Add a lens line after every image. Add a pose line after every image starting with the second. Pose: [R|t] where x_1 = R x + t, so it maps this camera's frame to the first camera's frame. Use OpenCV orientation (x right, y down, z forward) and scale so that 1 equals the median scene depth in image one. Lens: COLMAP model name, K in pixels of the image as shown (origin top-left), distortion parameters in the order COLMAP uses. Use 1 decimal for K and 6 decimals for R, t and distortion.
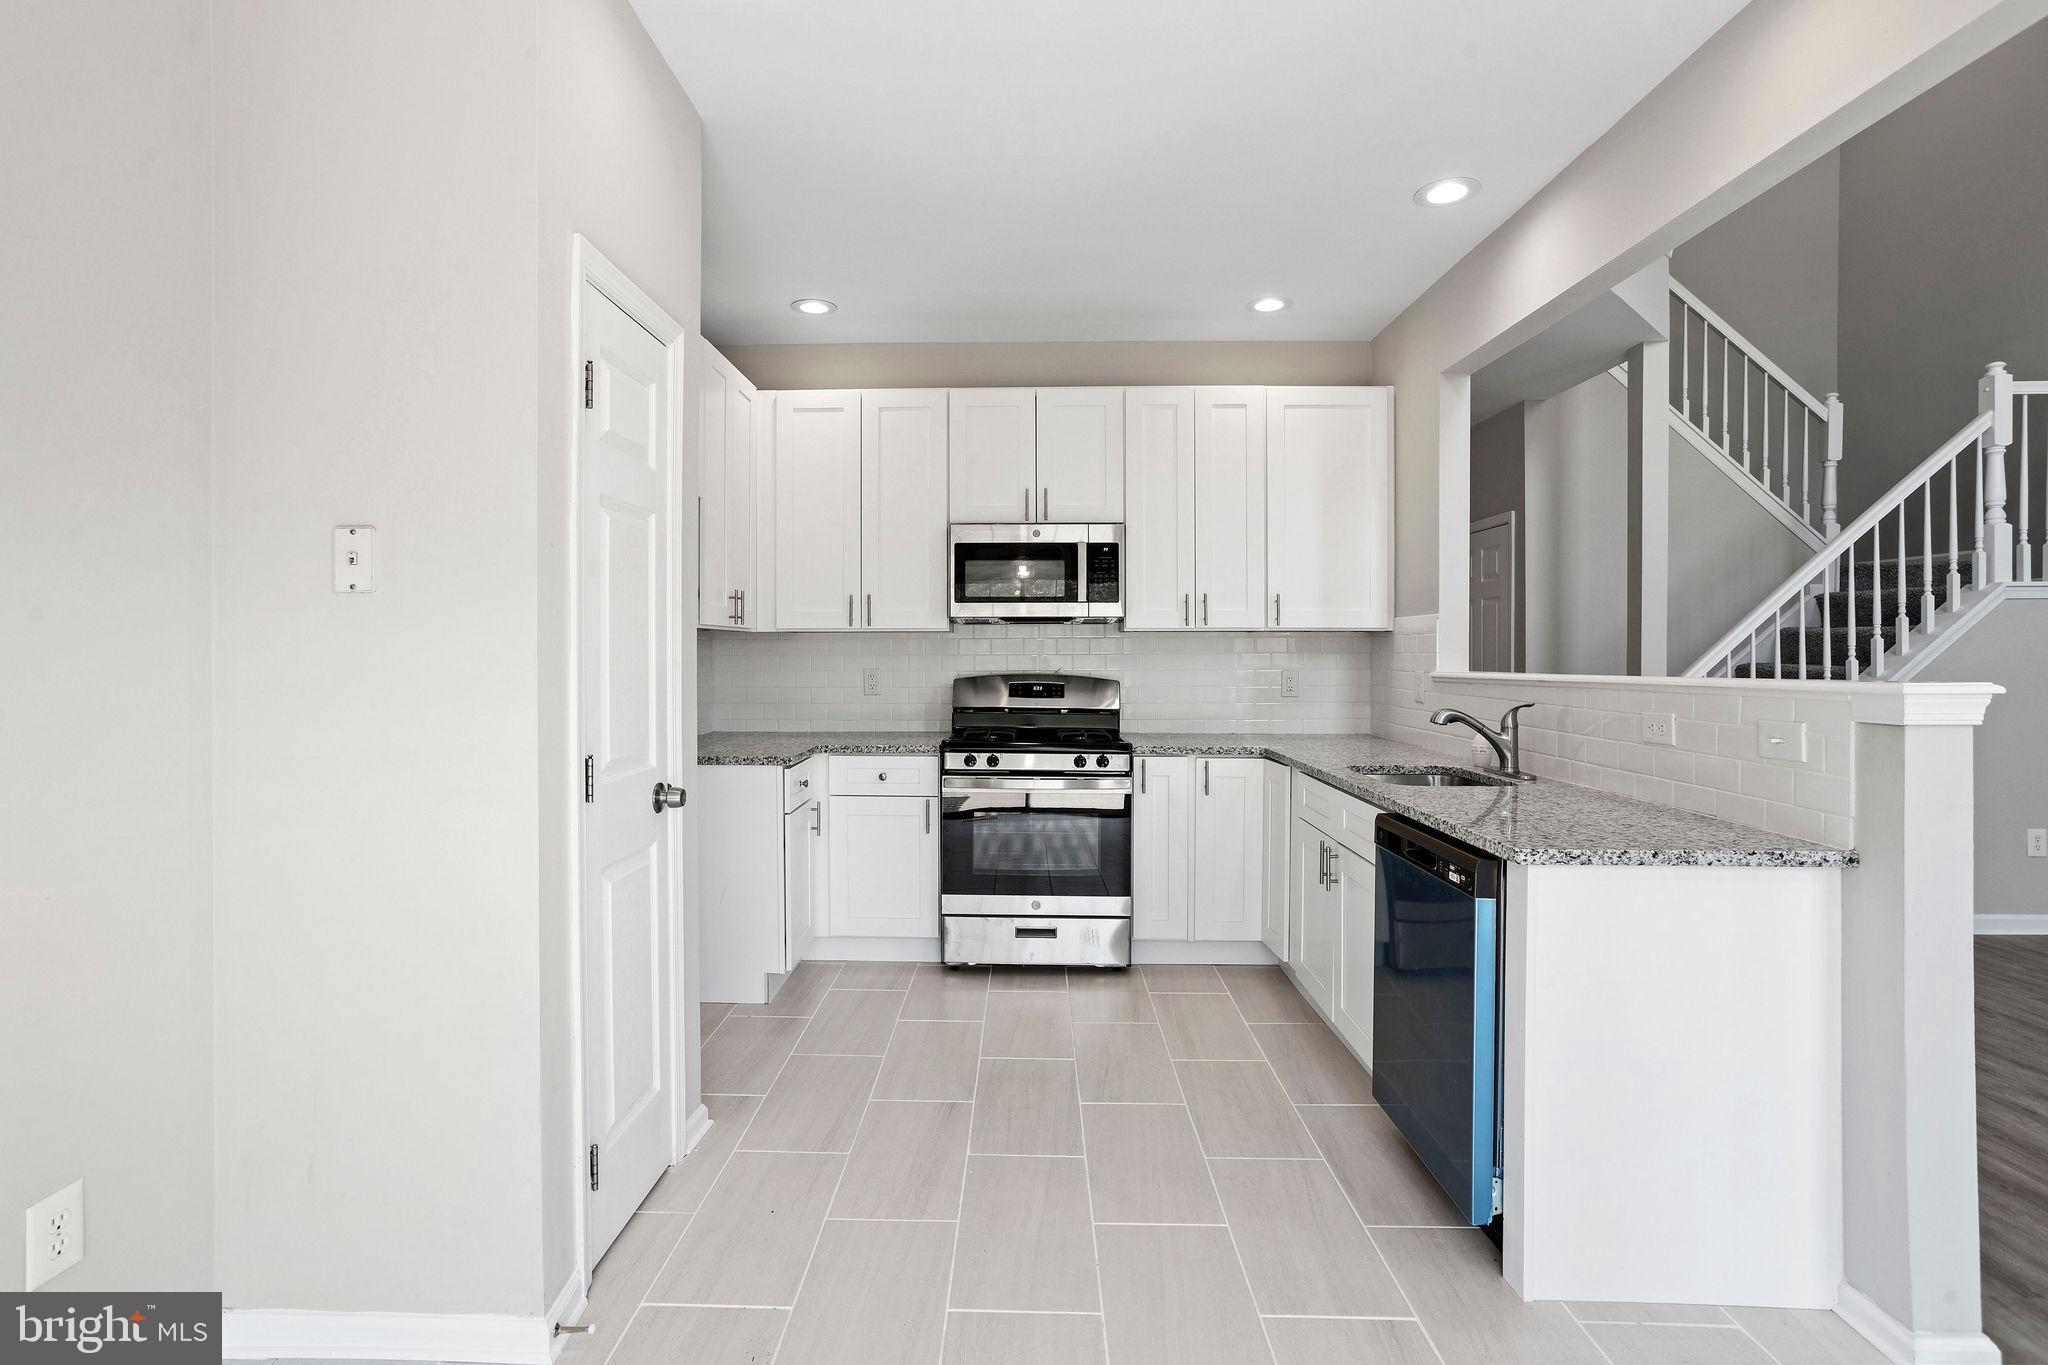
lens RADIAL K [[981.7, 0, 1001.5], [0, 981.7, 661.9], [0, 0, 1]] dist [-0.055320, 0.033112]
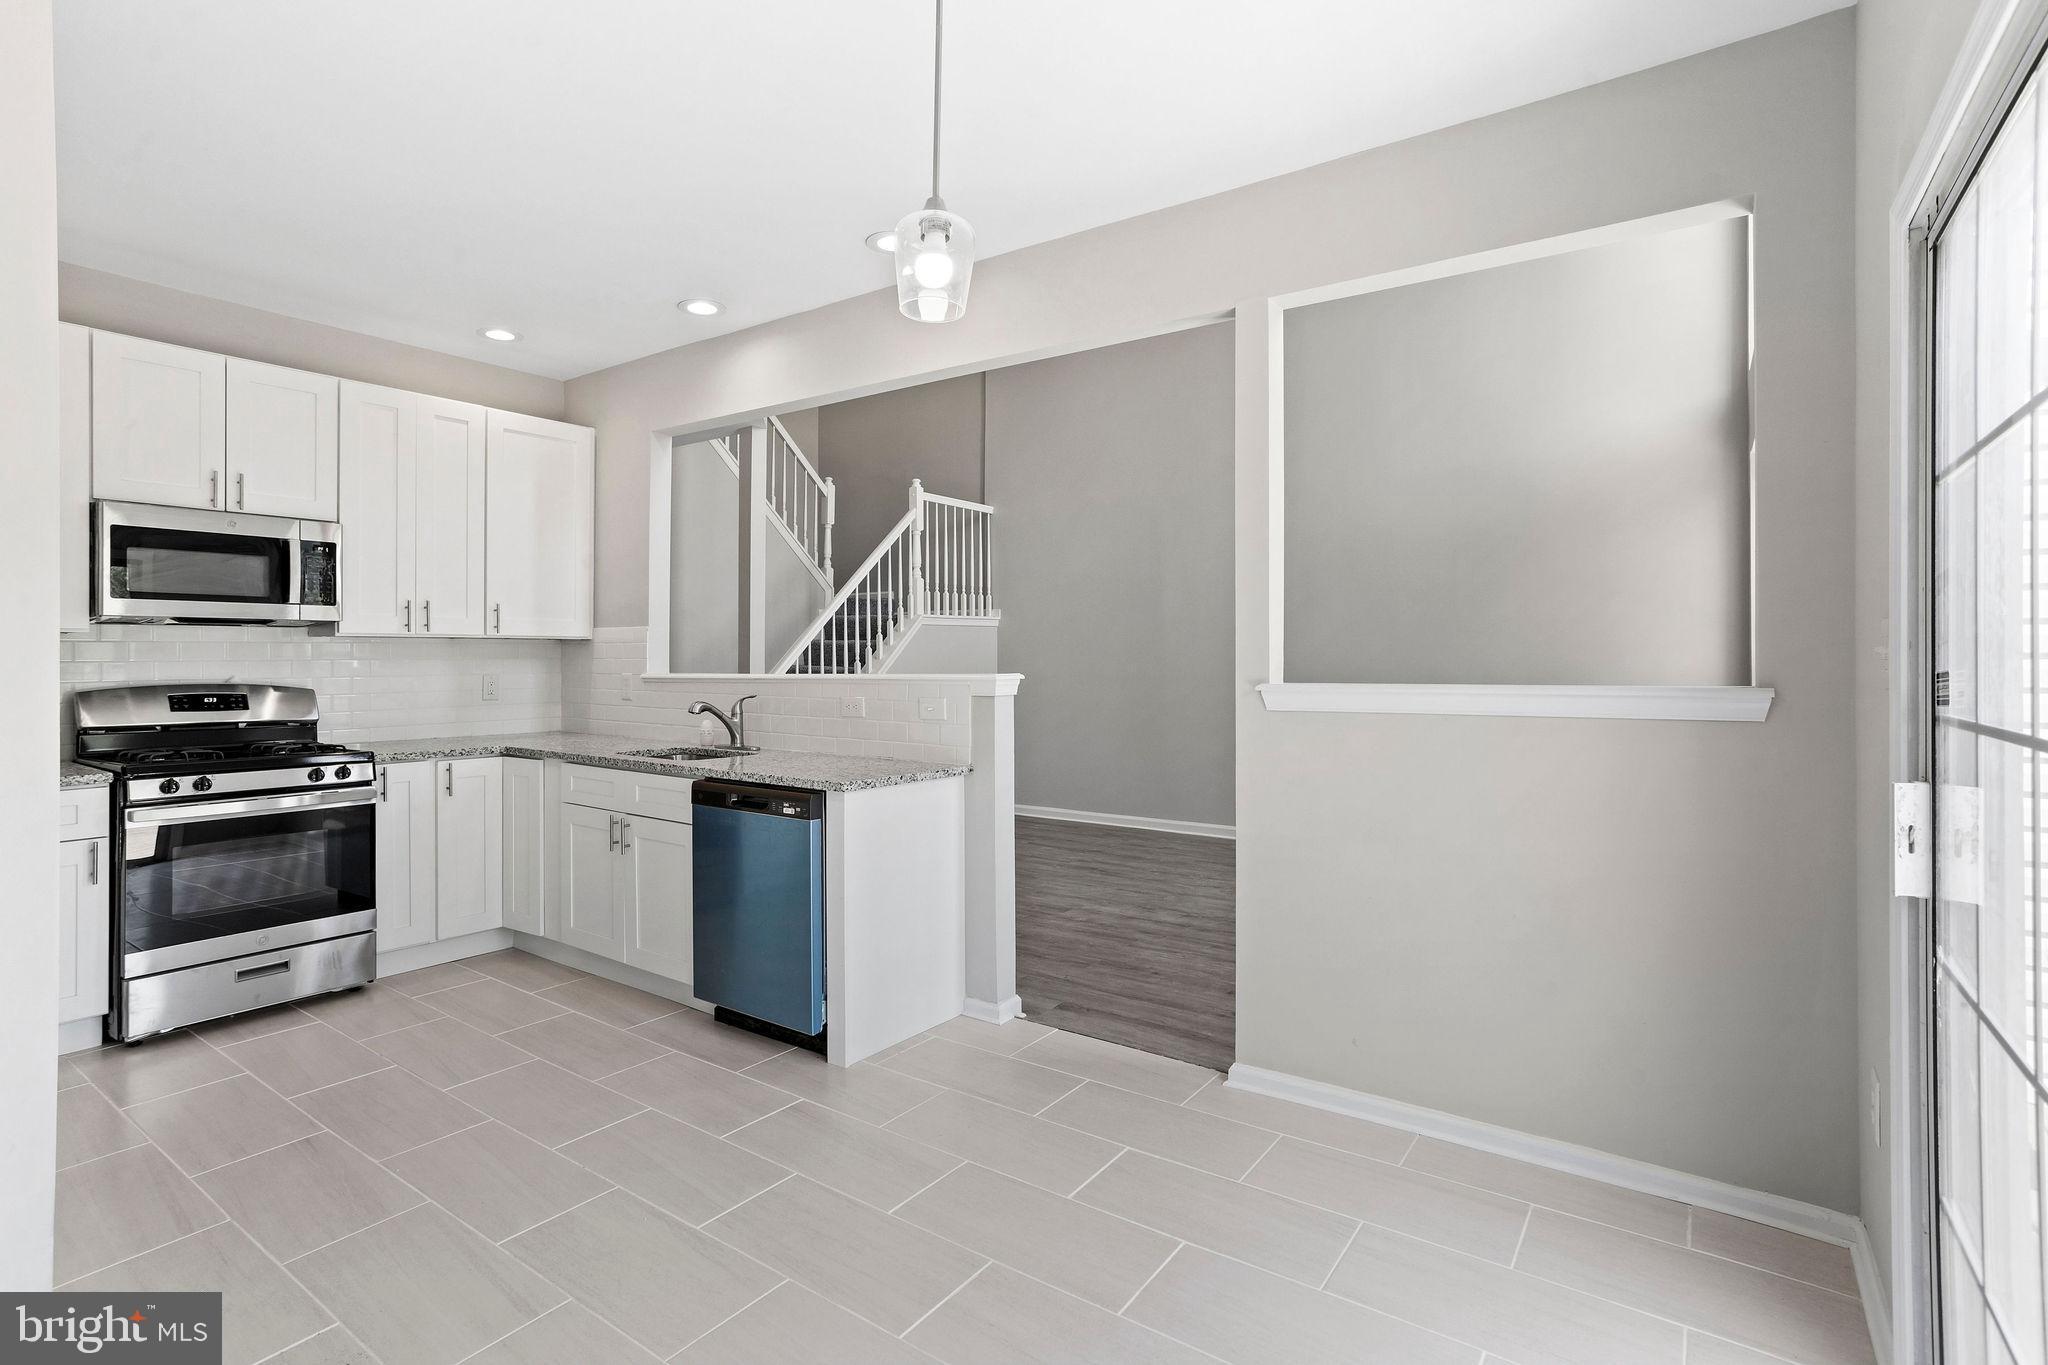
lens RADIAL K [[986.2, 0, 1000.6], [0, 986.2, 654.7], [0, 0, 1]] dist [-0.053208, 0.031916]
pose [[0.560995, 0.001324, 0.827818, -0.310406], [0.007959, 0.999944, -0.006993, -0.001796], [-0.827781, 0.010511, 0.560953, -0.059326]]
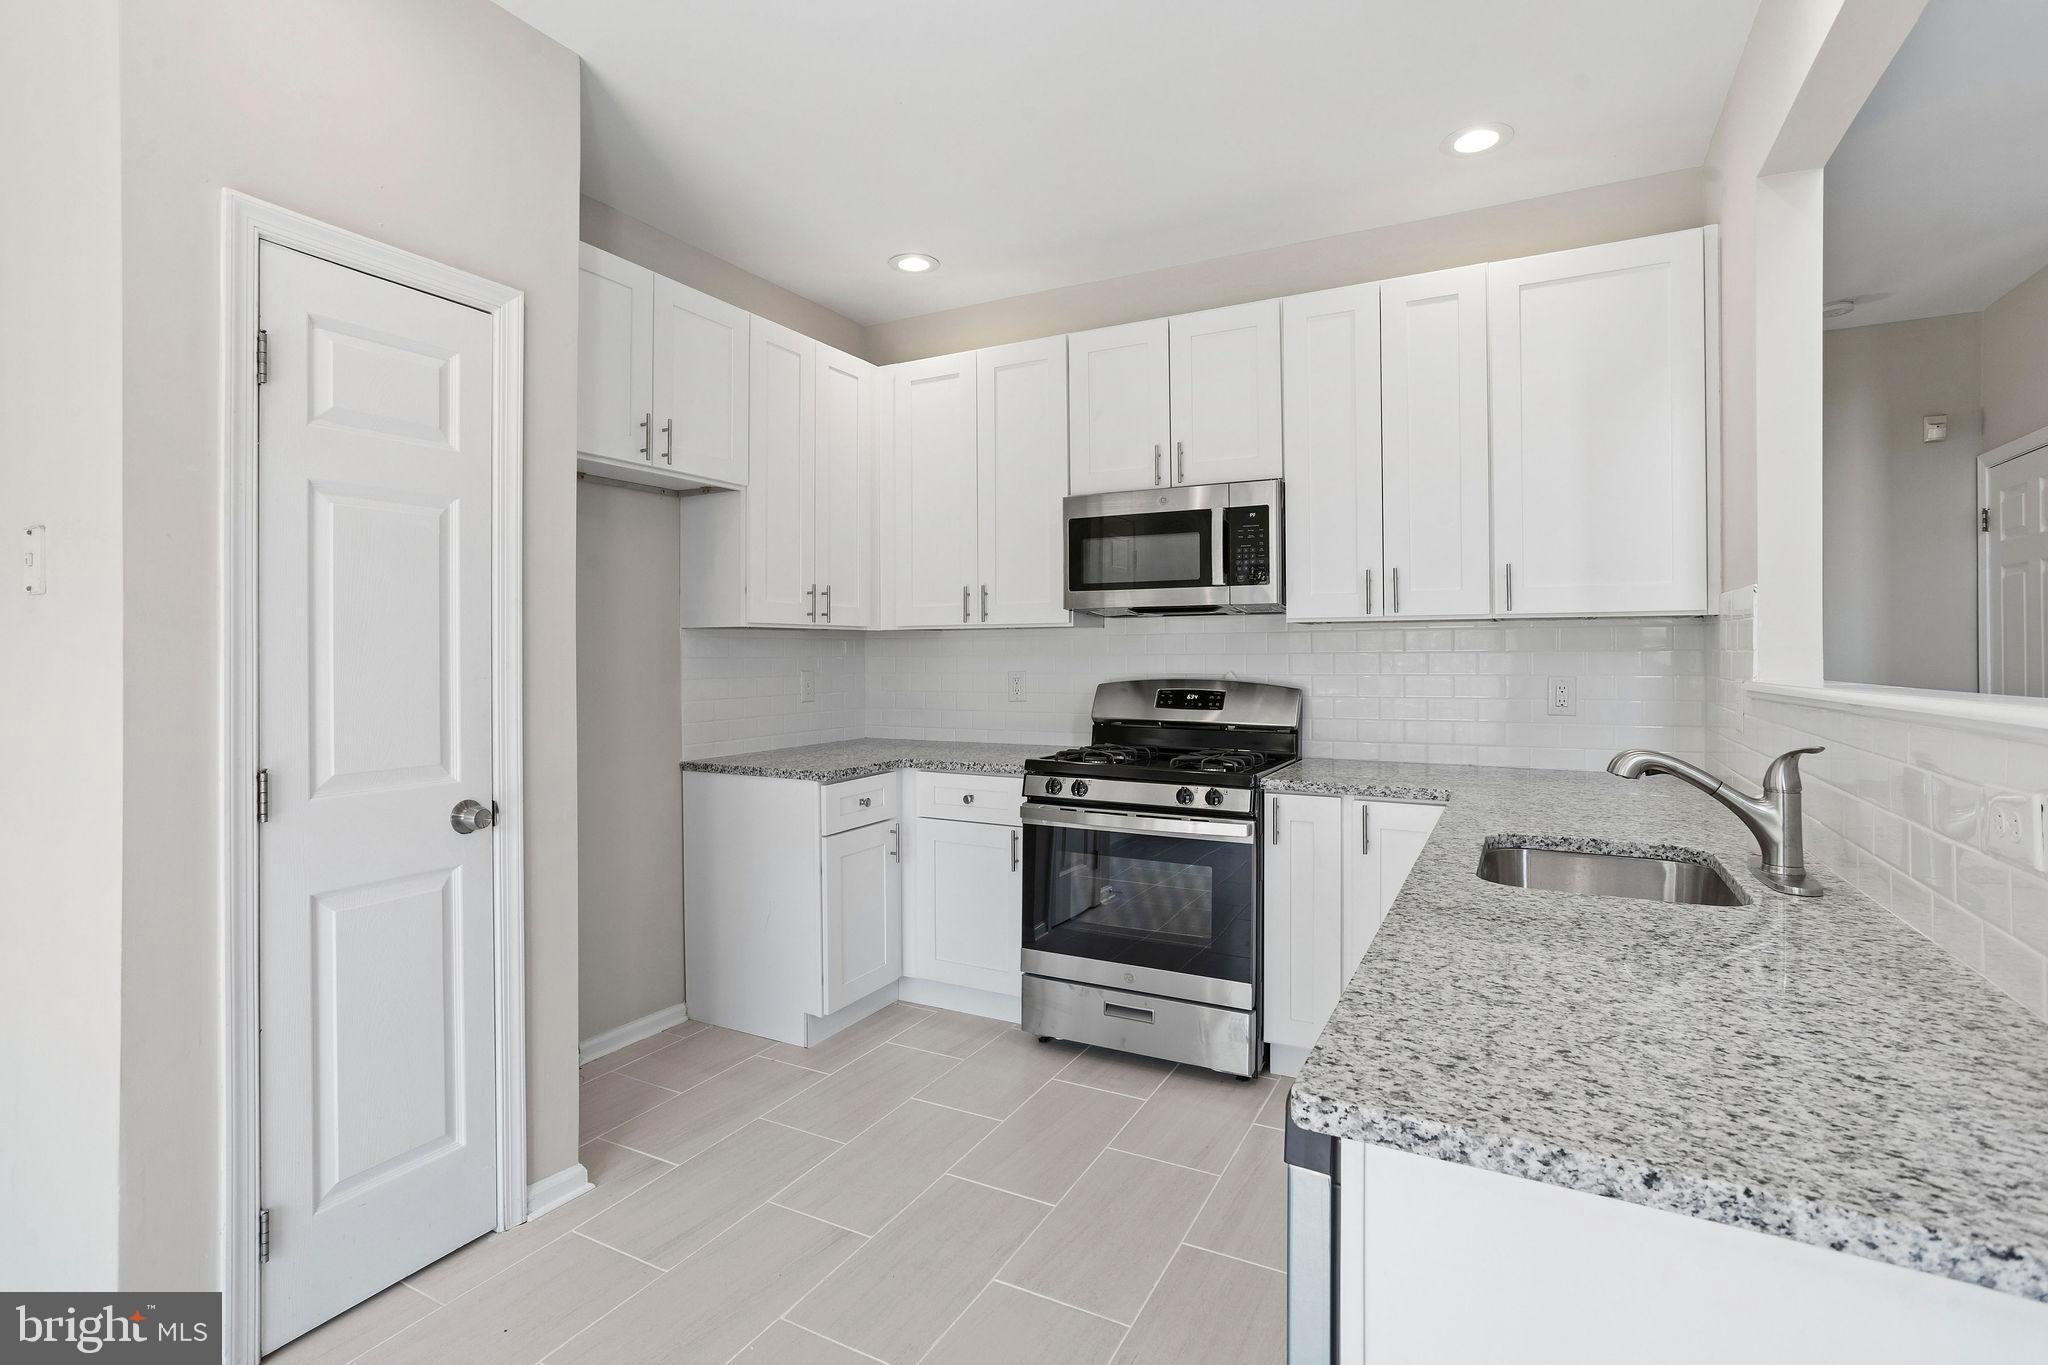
lens RADIAL K [[986.2, 0, 1000.6], [0, 986.2, 654.7], [0, 0, 1]] dist [-0.053208, 0.031916]
pose [[0.892939, -0.002565, -0.450169, 0.288210], [-0.000326, 0.999980, -0.006345, -0.002388], [0.450177, 0.005812, 0.892921, 0.250965]]
